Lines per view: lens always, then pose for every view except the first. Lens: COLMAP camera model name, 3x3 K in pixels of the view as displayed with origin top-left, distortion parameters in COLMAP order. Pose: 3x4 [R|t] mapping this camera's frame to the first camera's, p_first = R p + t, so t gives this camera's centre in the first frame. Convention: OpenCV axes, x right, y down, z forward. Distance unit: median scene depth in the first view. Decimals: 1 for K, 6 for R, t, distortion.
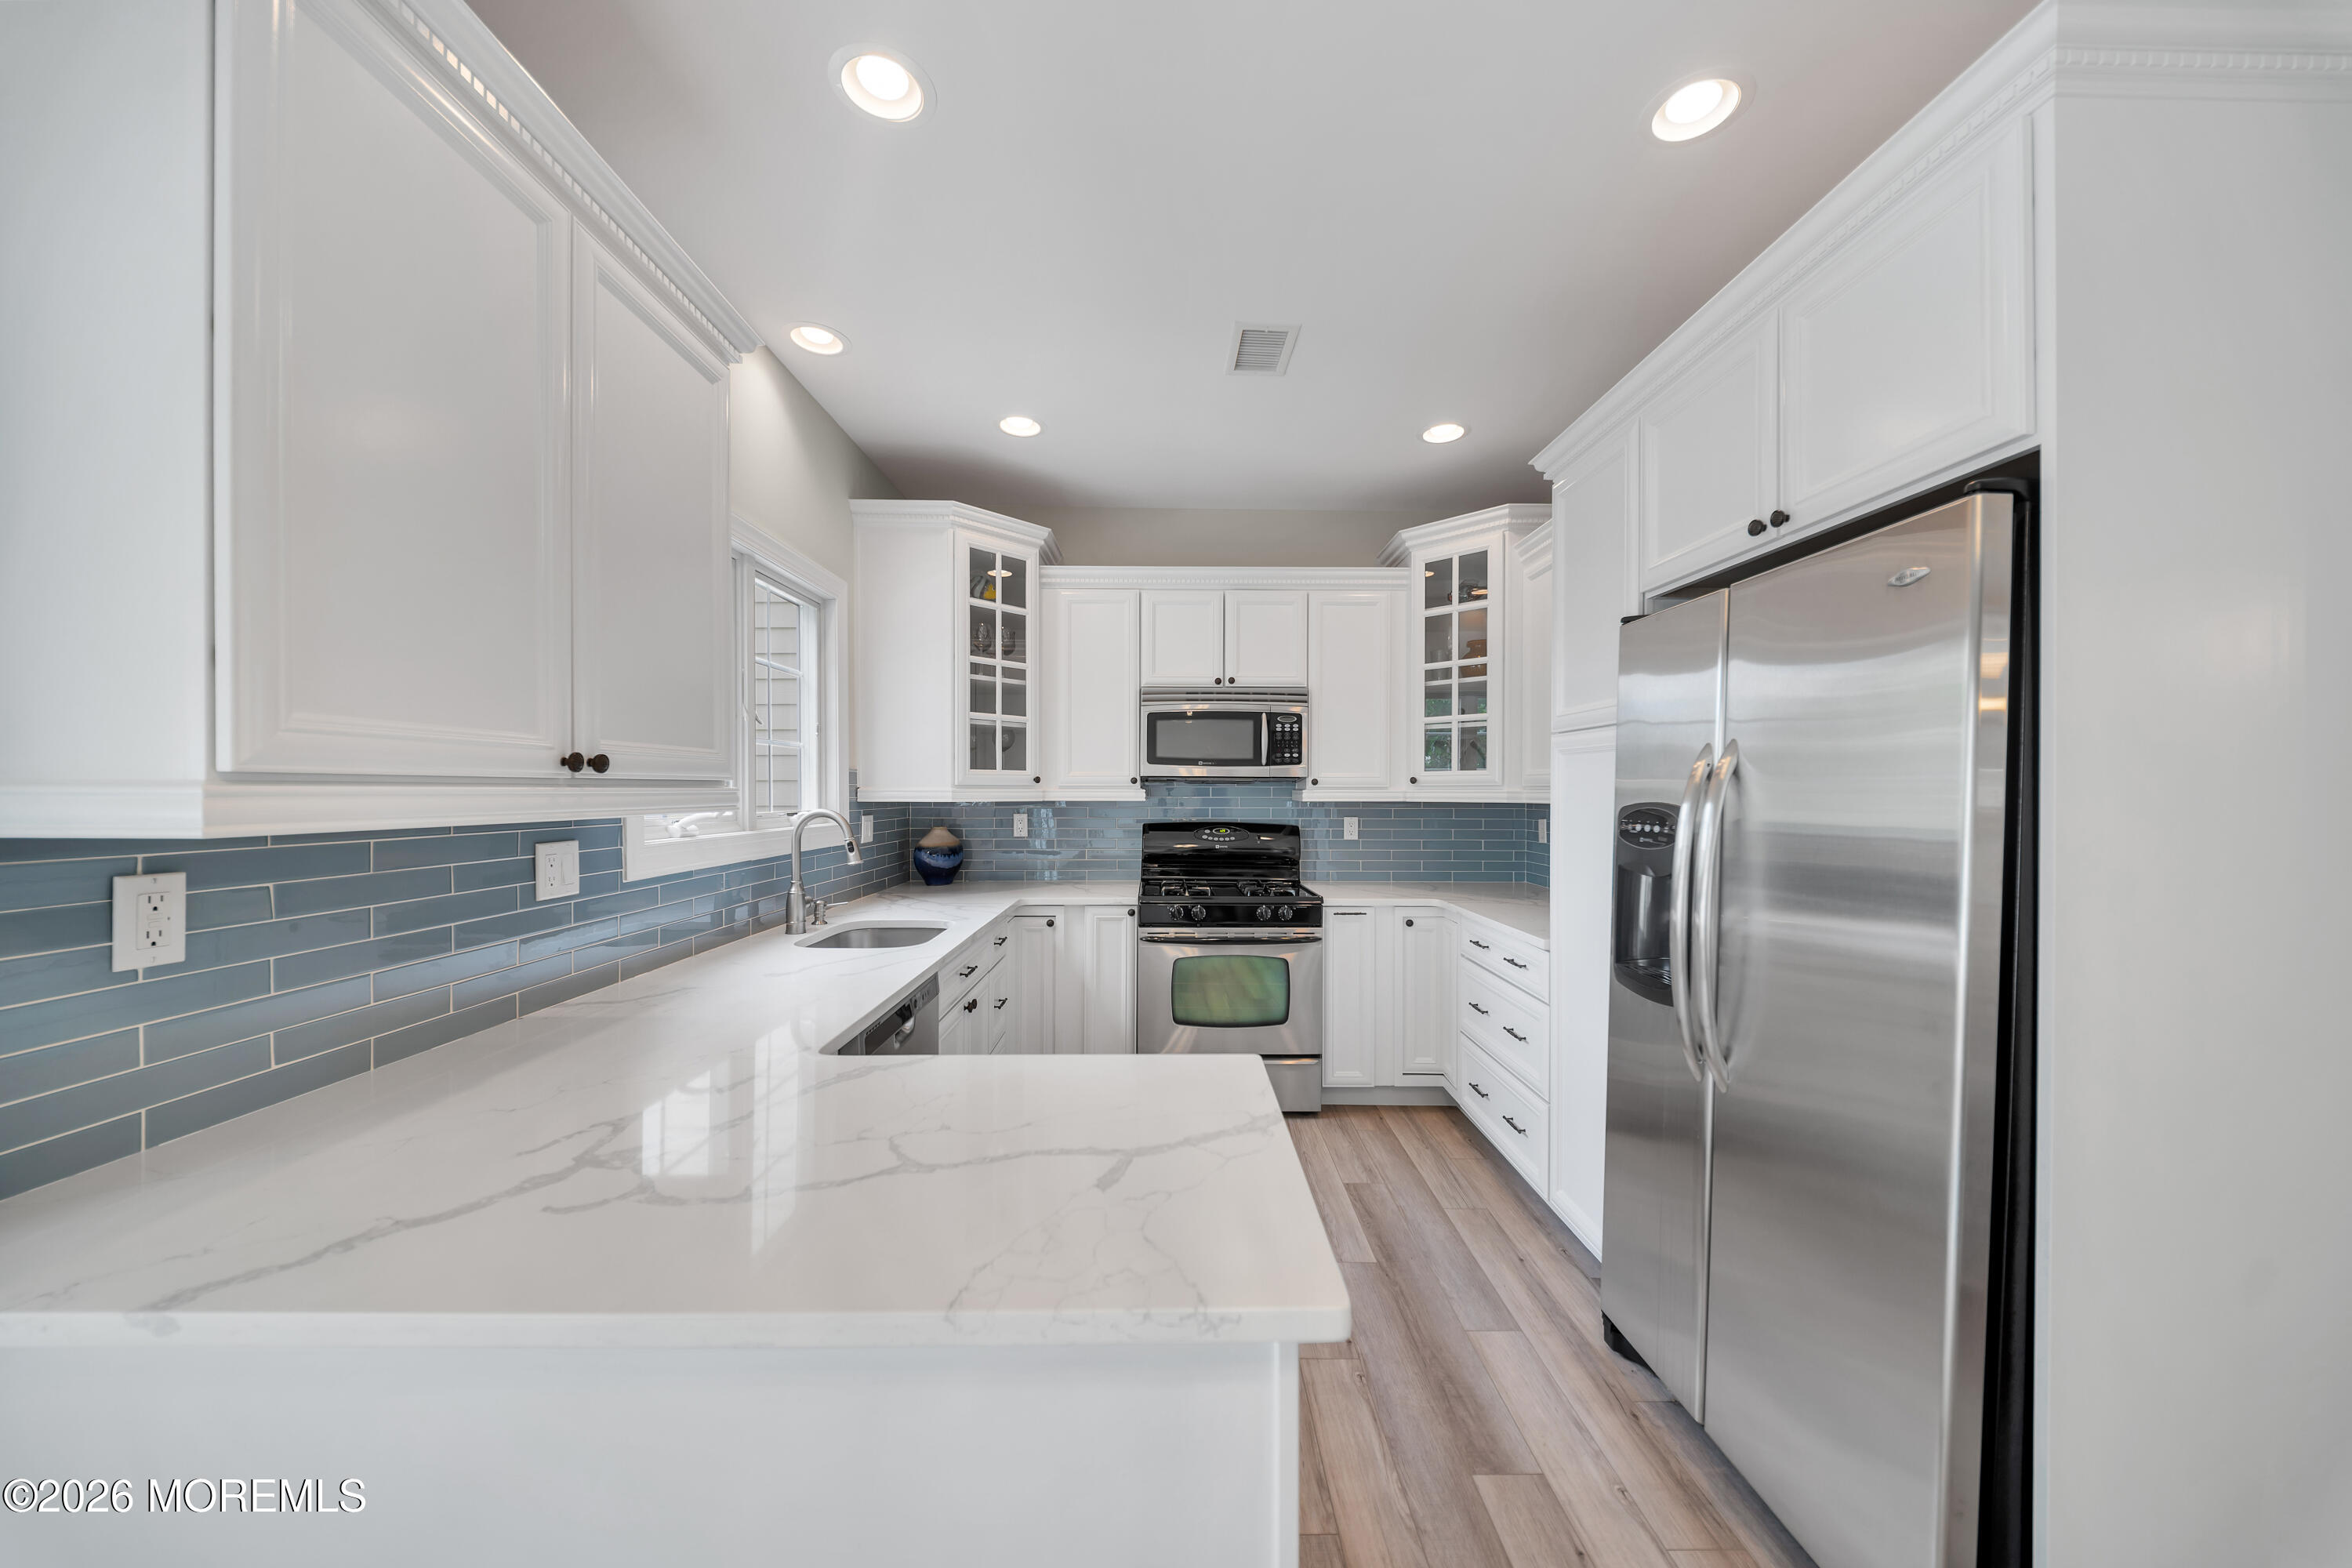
lens RADIAL K [[840.8, 0, 1176.2], [0, 840.8, 794.9], [0, 0, 1]] dist [-0.000250, -0.000101]
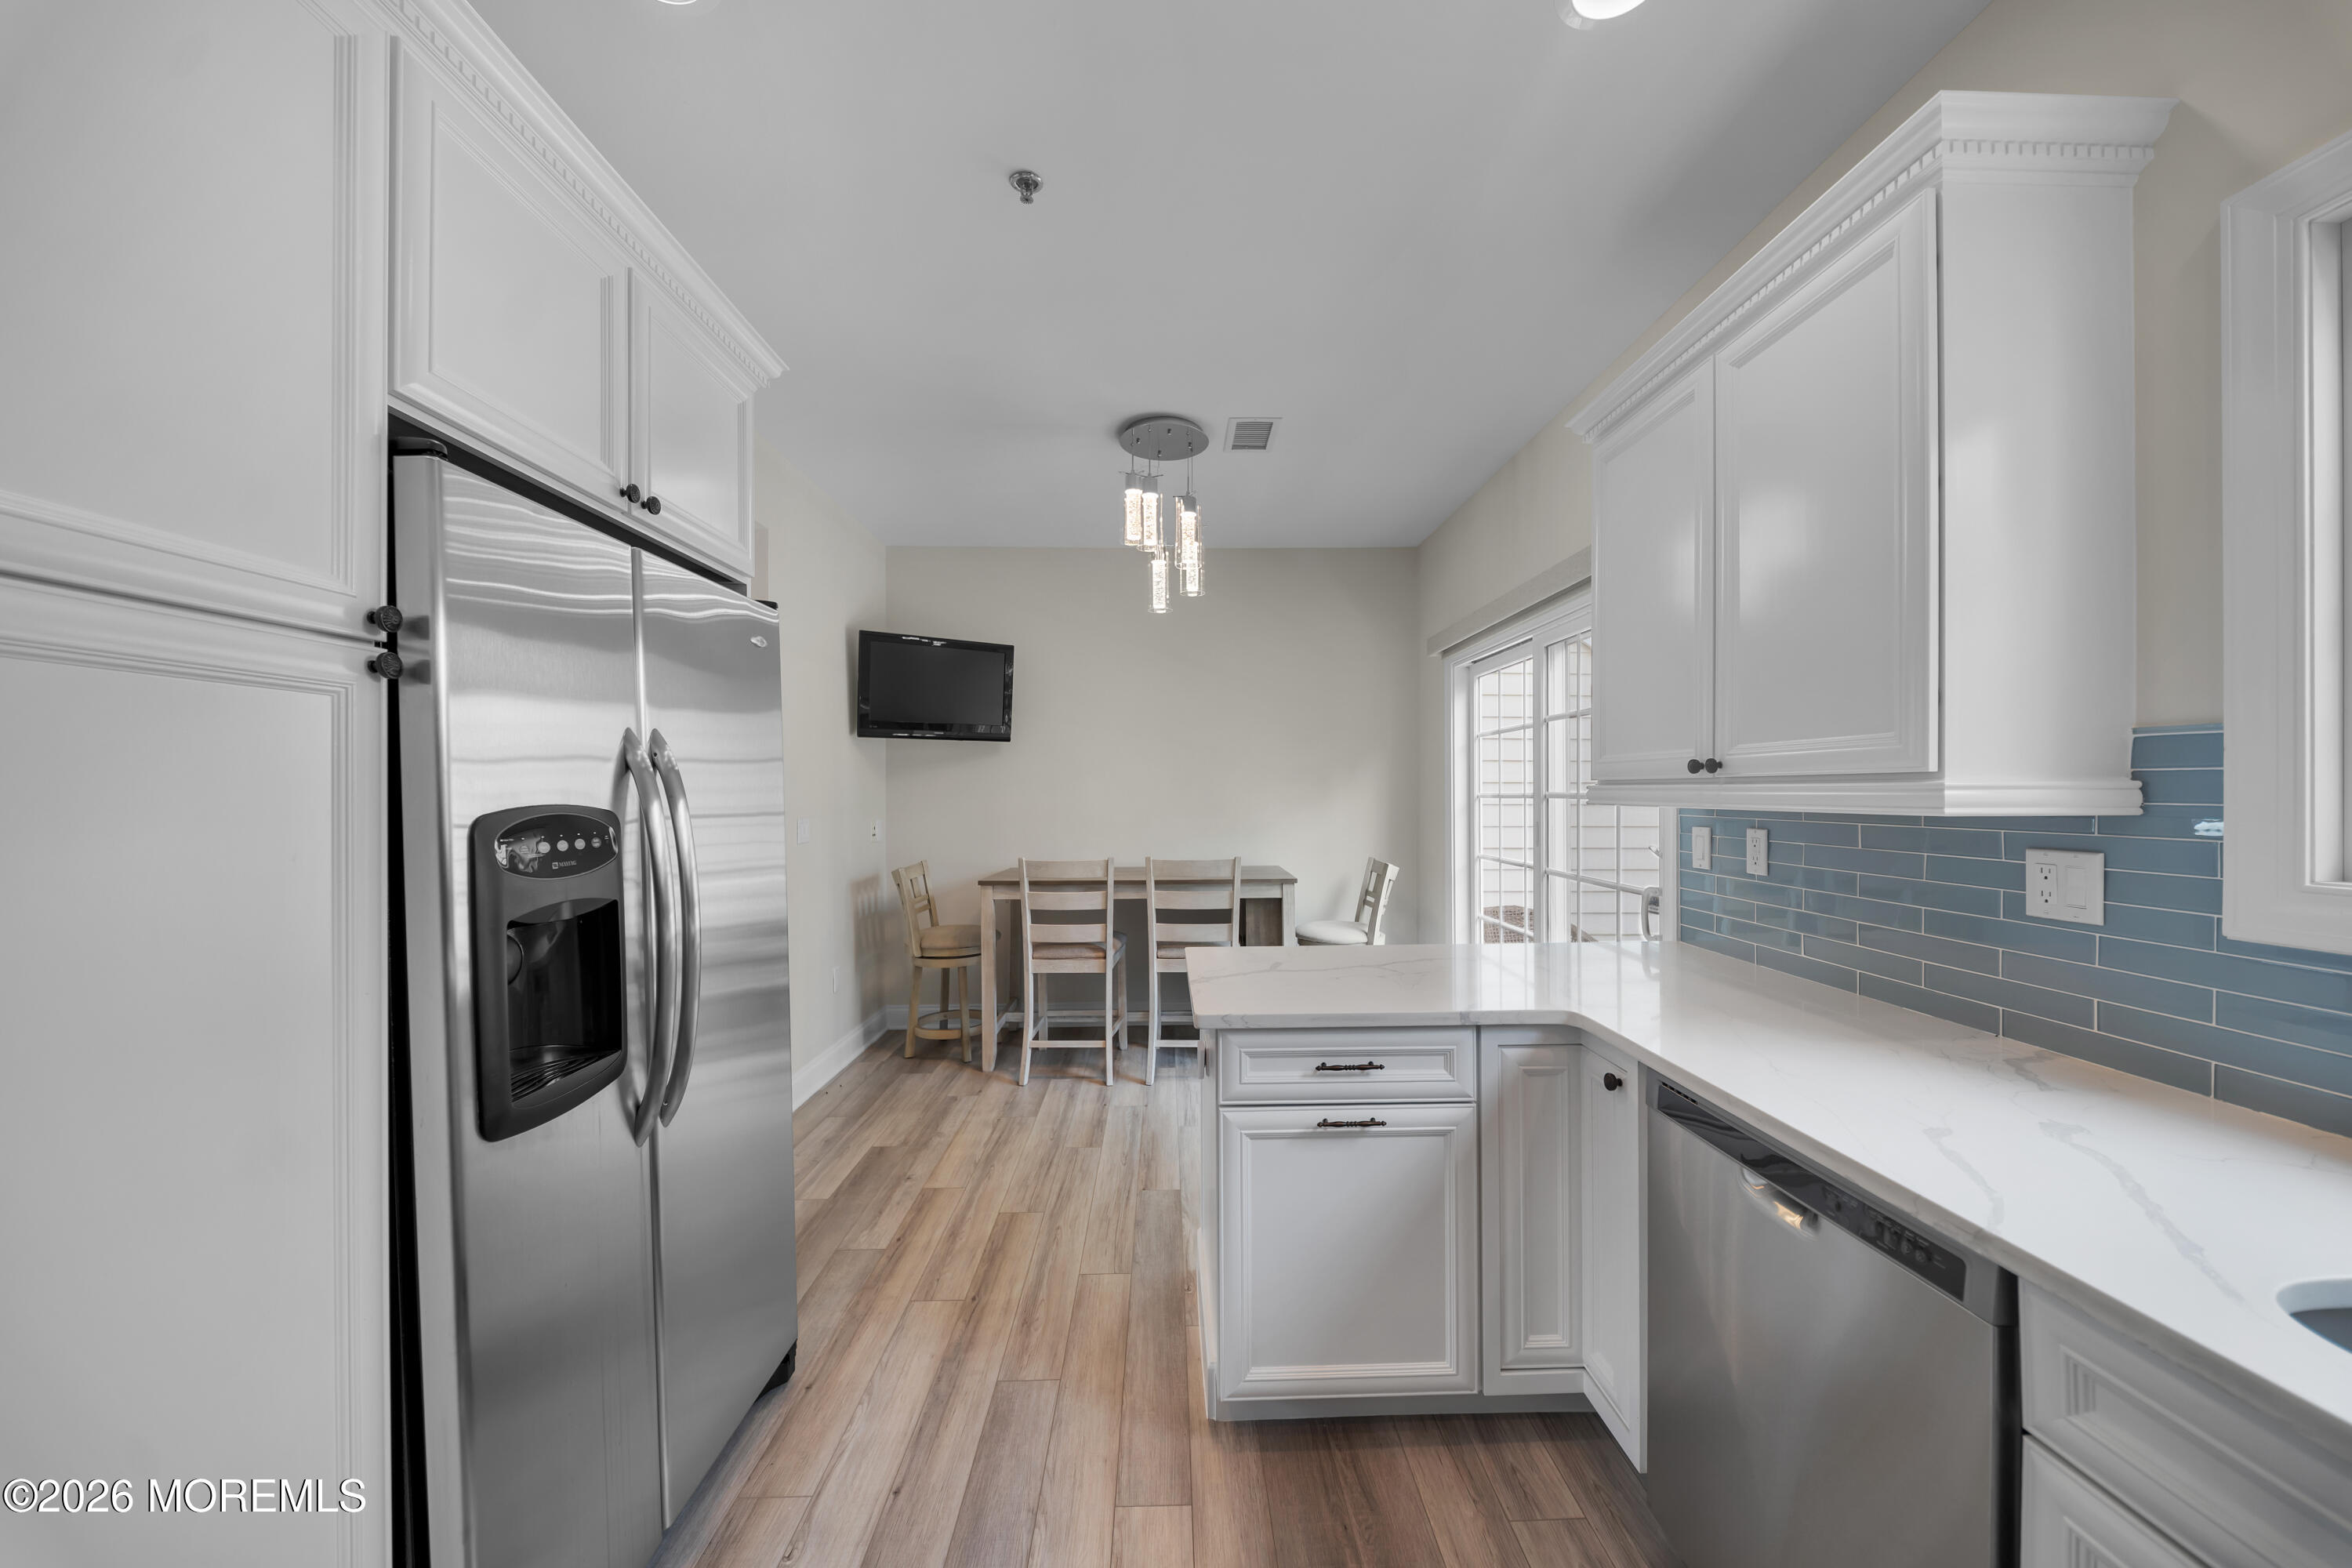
lens RADIAL K [[840.8, 0, 1180.6], [0, 840.8, 790.6], [0, 0, 1]] dist [-0.000250, -0.000101]
pose [[-0.999956, 0.000512, -0.009340, 0.117016], [0.000447, 0.999976, 0.006966, -0.007600], [0.009343, 0.006962, -0.999932, 1.950543]]
